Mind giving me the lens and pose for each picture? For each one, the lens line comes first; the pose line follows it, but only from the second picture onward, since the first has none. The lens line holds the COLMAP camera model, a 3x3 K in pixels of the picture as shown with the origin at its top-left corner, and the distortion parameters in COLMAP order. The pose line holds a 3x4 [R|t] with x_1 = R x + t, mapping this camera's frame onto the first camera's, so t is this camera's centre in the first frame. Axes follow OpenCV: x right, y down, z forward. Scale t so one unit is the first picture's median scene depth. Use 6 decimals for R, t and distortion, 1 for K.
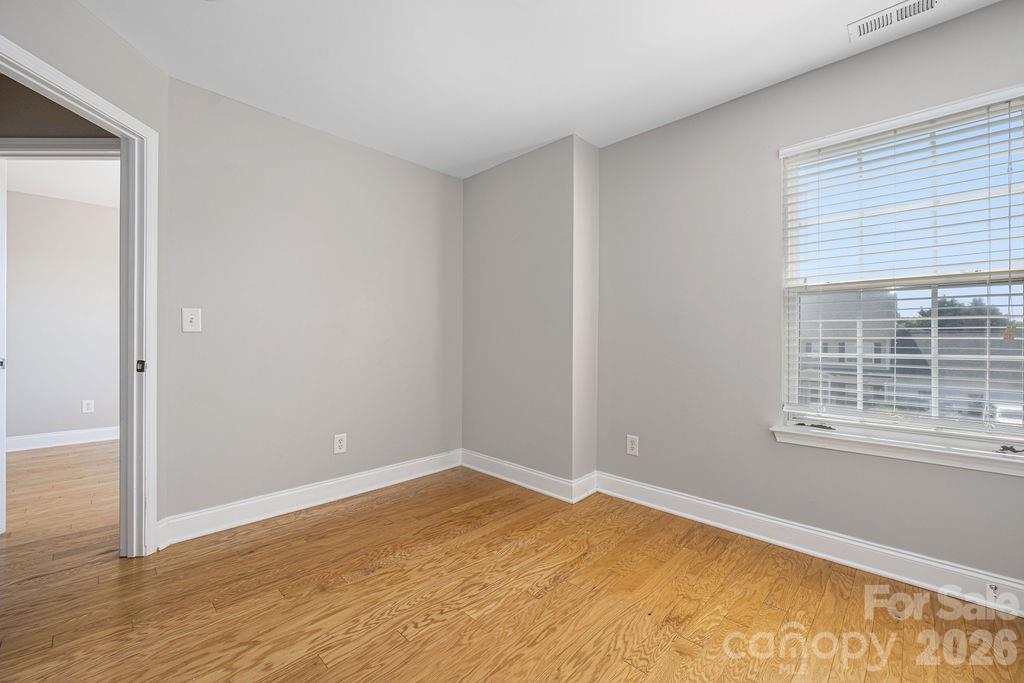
lens RADIAL K [[417.9, 0, 507.7], [0, 417.9, 338.2], [0, 0, 1]] dist [-0.001978, -0.000013]
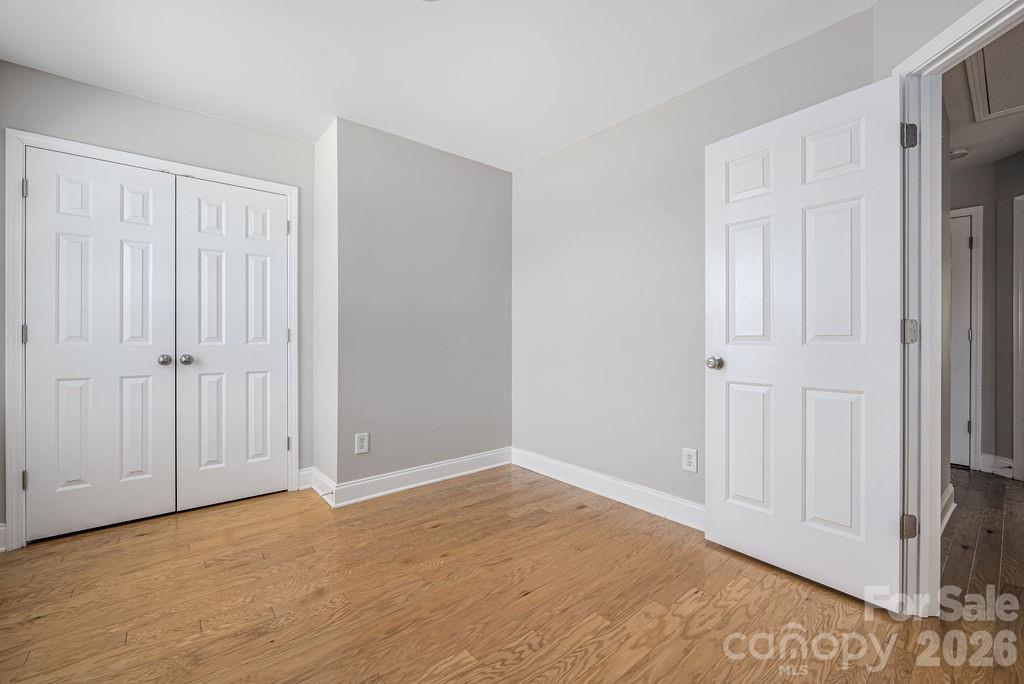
lens RADIAL K [[417.9, 0, 506.9], [0, 417.9, 340.9], [0, 0, 1]] dist [-0.001978, -0.000013]
pose [[-0.994306, -0.003521, 0.106501, -0.196555], [-0.003474, 0.999994, 0.000621, 0.011659], [-0.106503, 0.000247, -0.994312, 1.427297]]
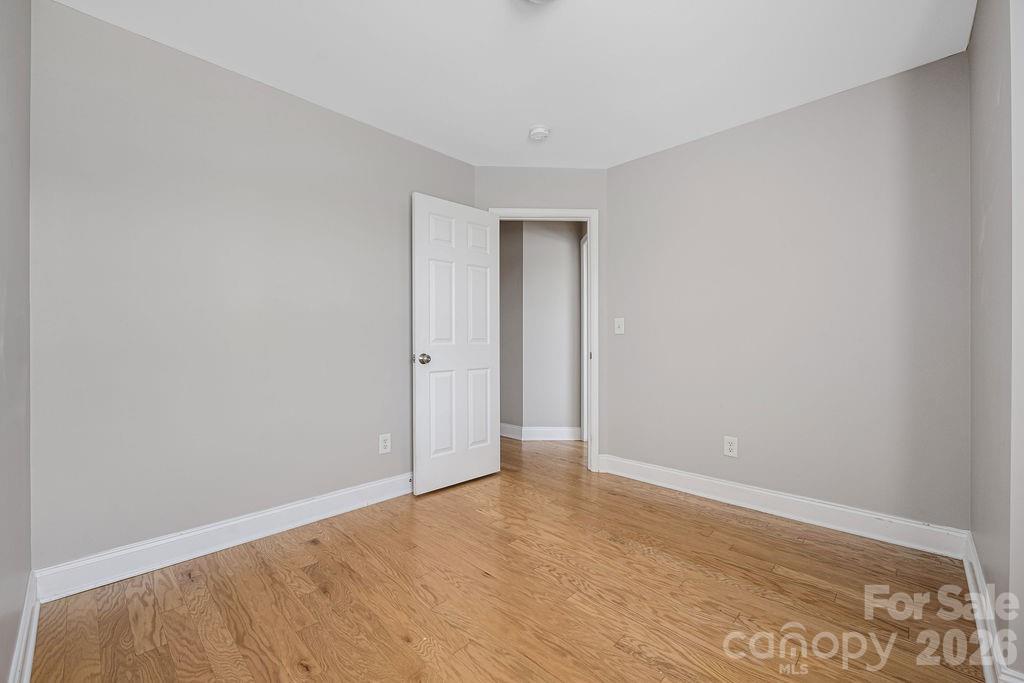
lens RADIAL K [[417.9, 0, 507.3], [0, 417.9, 341.8], [0, 0, 1]] dist [-0.001978, -0.000013]
pose [[0.000125, -0.001403, -0.999999, 0.752342], [0.005995, 0.999981, -0.001402, 0.011715], [0.999982, -0.005995, 0.000134, 0.649769]]
